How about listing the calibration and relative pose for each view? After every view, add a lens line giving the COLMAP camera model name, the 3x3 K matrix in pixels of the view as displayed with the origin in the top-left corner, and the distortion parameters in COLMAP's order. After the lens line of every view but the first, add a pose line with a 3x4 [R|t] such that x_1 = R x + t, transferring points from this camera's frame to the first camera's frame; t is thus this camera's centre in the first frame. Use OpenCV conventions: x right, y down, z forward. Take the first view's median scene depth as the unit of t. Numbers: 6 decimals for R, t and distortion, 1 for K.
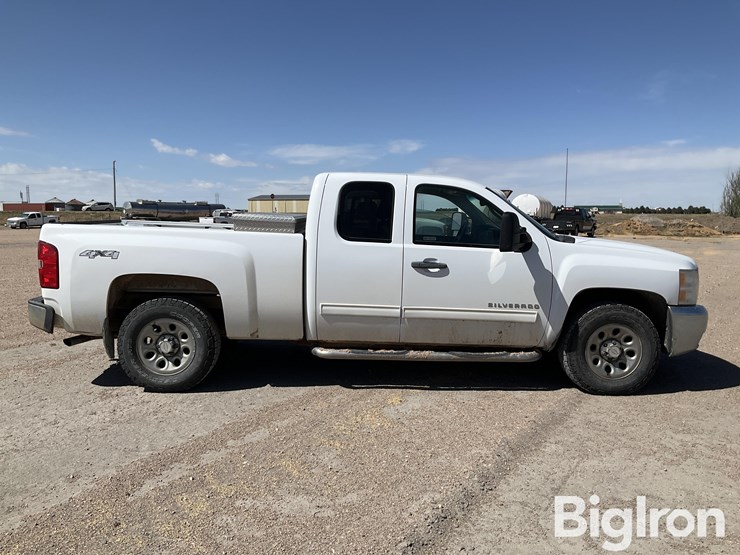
lens RADIAL K [[616.9, 0, 377.1], [0, 616.9, 277.8], [0, 0, 1]] dist [0.033065, -0.054934]
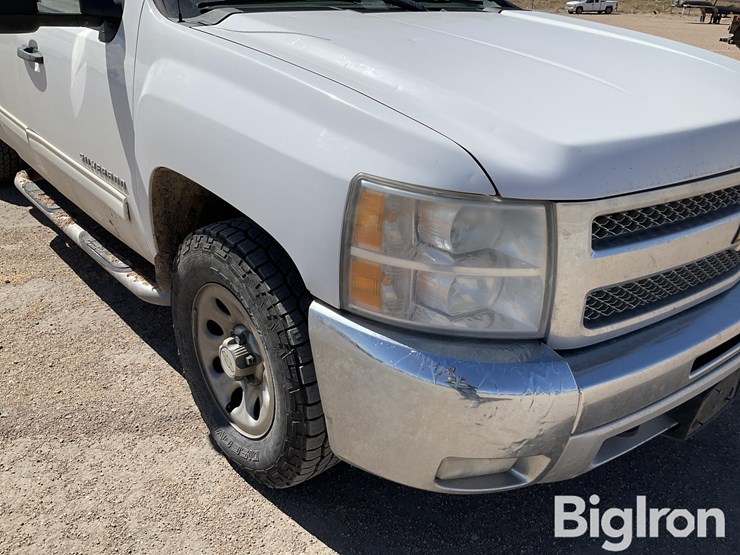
lens RADIAL K [[616.9, 0, 368.9], [0, 616.9, 279.1], [0, 0, 1]] dist [0.033065, -0.054934]
pose [[0.621108, 0.348047, -0.702202, 0.065498], [-0.112881, 0.926366, 0.359310, -0.006027], [0.775553, -0.143905, 0.614661, 0.084321]]
